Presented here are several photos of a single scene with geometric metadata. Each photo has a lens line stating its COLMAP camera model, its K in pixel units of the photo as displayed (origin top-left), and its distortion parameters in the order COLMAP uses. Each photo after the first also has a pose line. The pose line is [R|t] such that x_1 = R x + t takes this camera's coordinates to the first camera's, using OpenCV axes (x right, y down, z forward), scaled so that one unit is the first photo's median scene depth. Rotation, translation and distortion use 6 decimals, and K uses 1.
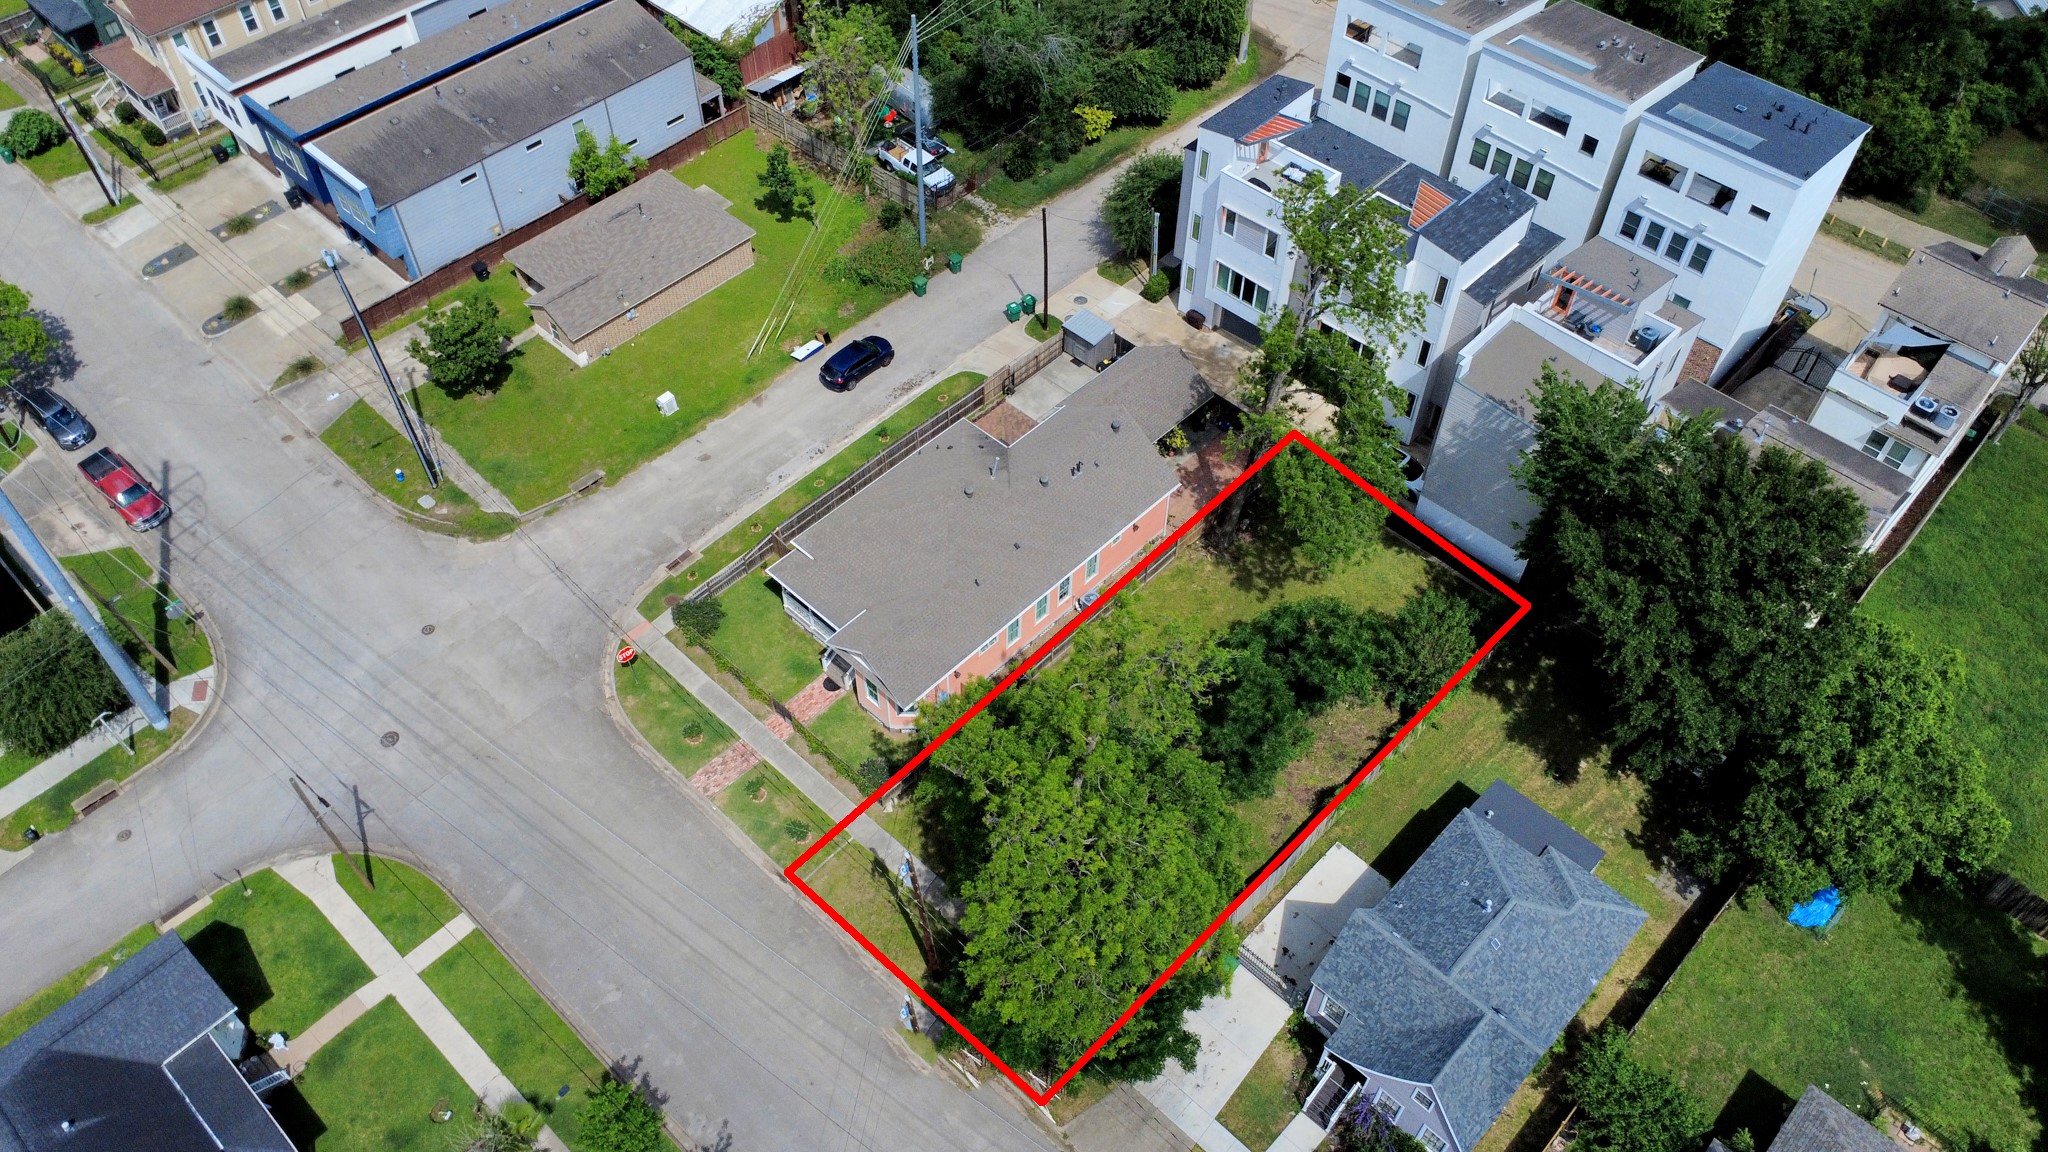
lens RADIAL K [[1526.0, 0, 1022.2], [0, 1526.0, 571.4], [0, 0, 1]] dist [0.004530, 0.001893]
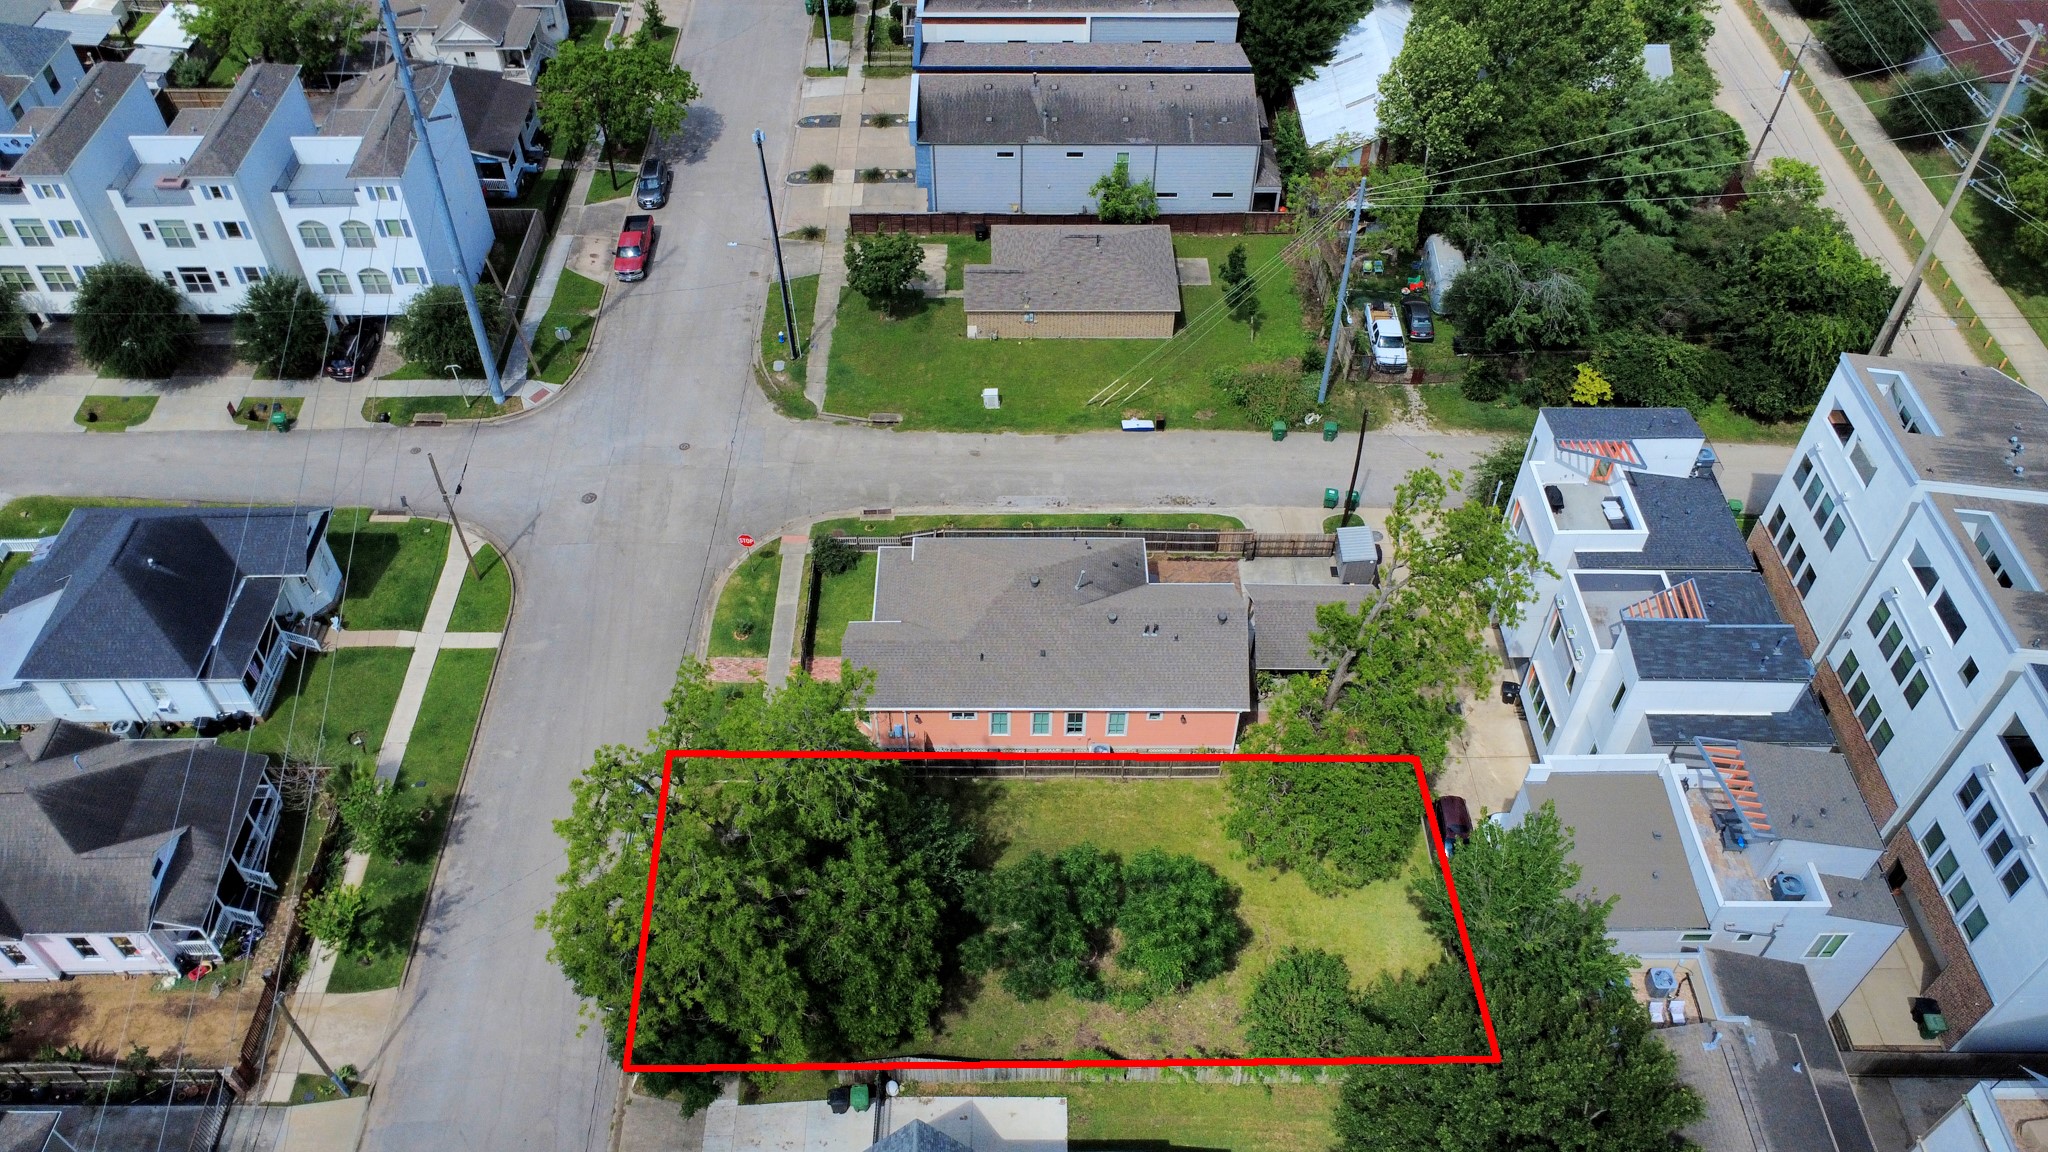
lens RADIAL K [[1526.0, 0, 1023.6], [0, 1526.0, 571.8], [0, 0, 1]] dist [0.004530, 0.001893]
pose [[0.692224, 0.524426, -0.495786, 0.385798], [-0.554709, 0.826095, 0.099324, -0.129899], [0.461654, 0.206262, 0.862746, 0.106791]]
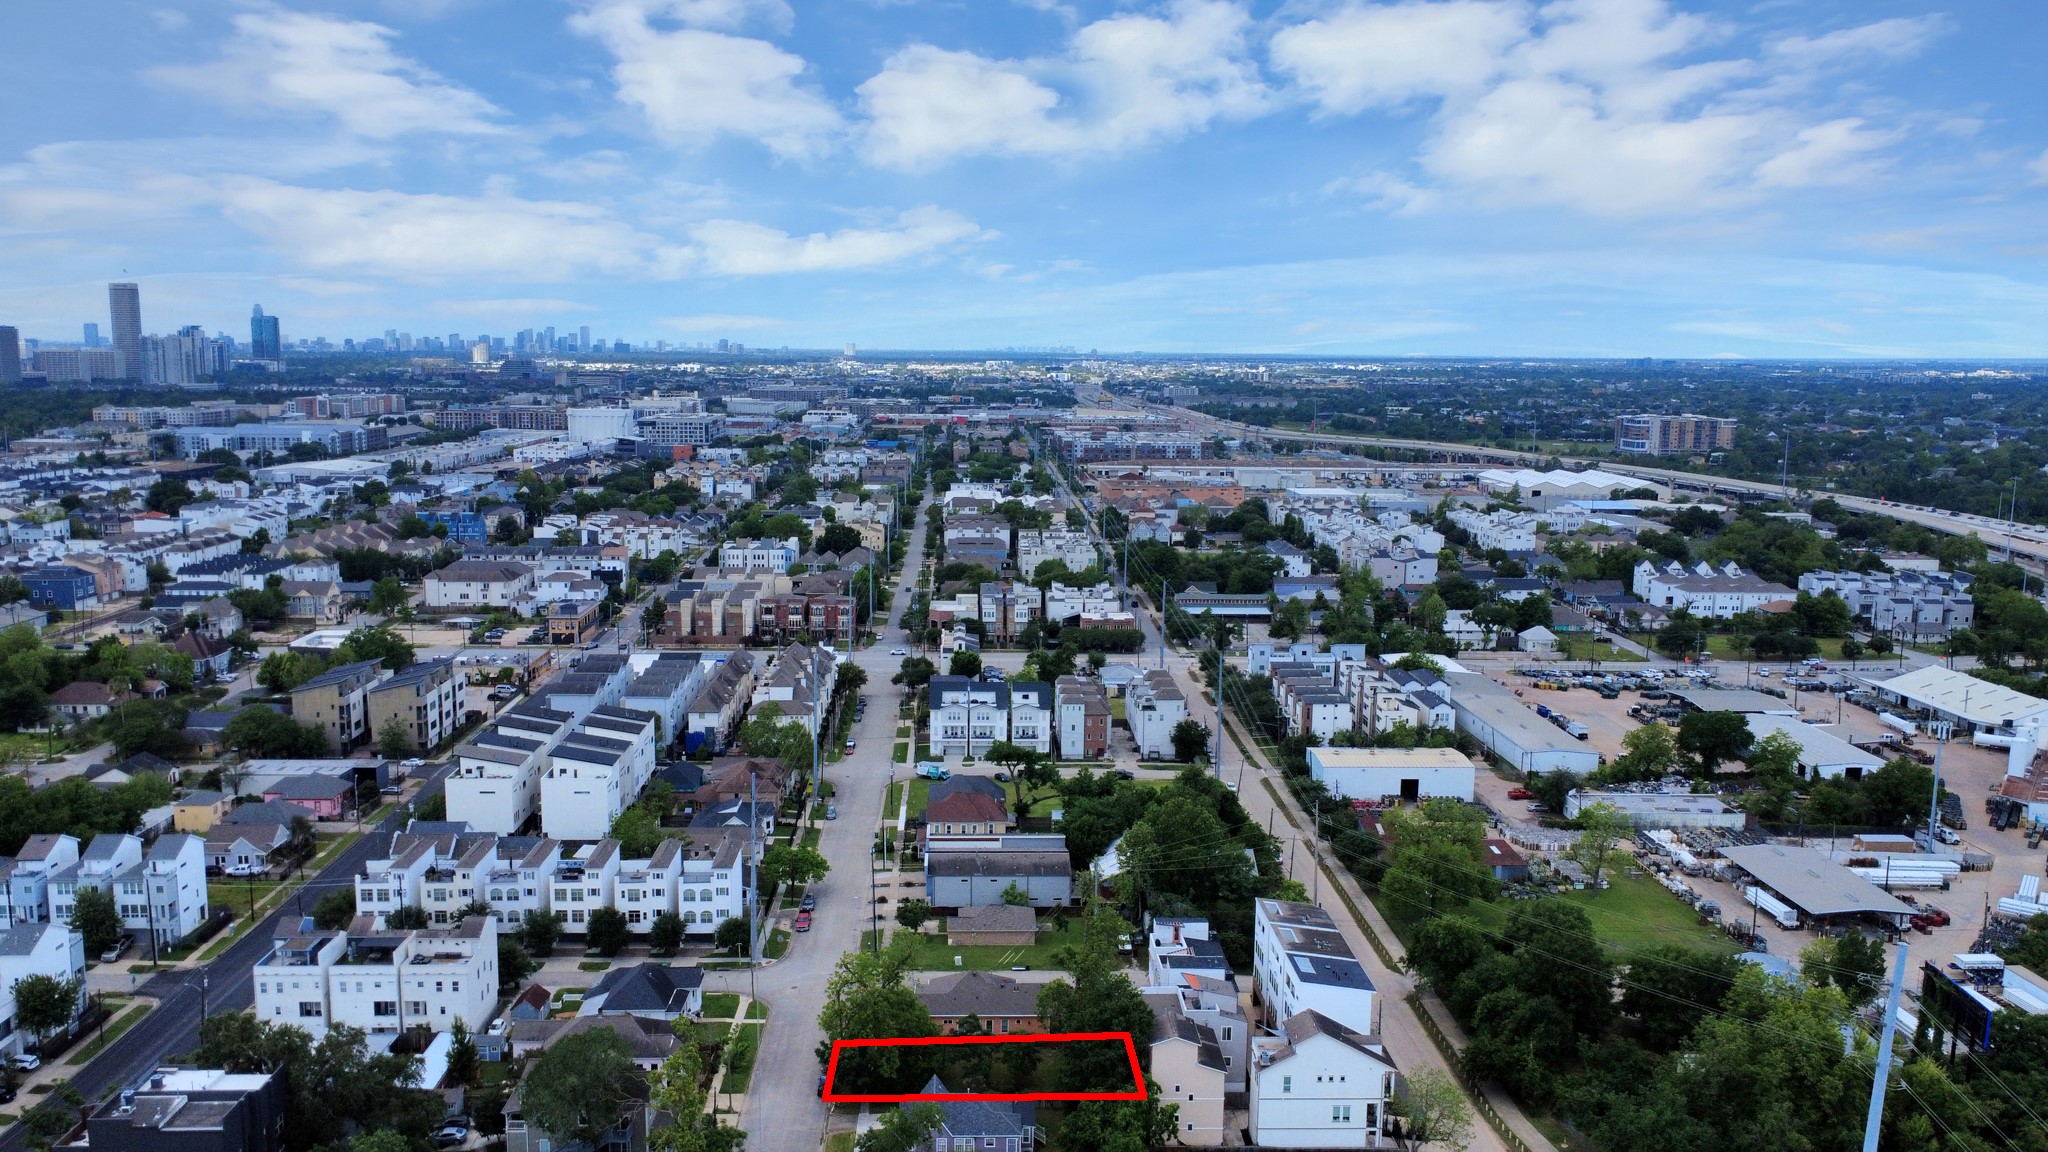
lens RADIAL K [[1526.0, 0, 1022.1], [0, 1526.0, 573.2], [0, 0, 1]] dist [0.004530, 0.001893]
pose [[0.711347, 0.103502, -0.695178, 1.600793], [-0.542782, 0.709268, -0.449807, 0.537917], [0.446512, 0.697299, 0.560714, -0.878173]]
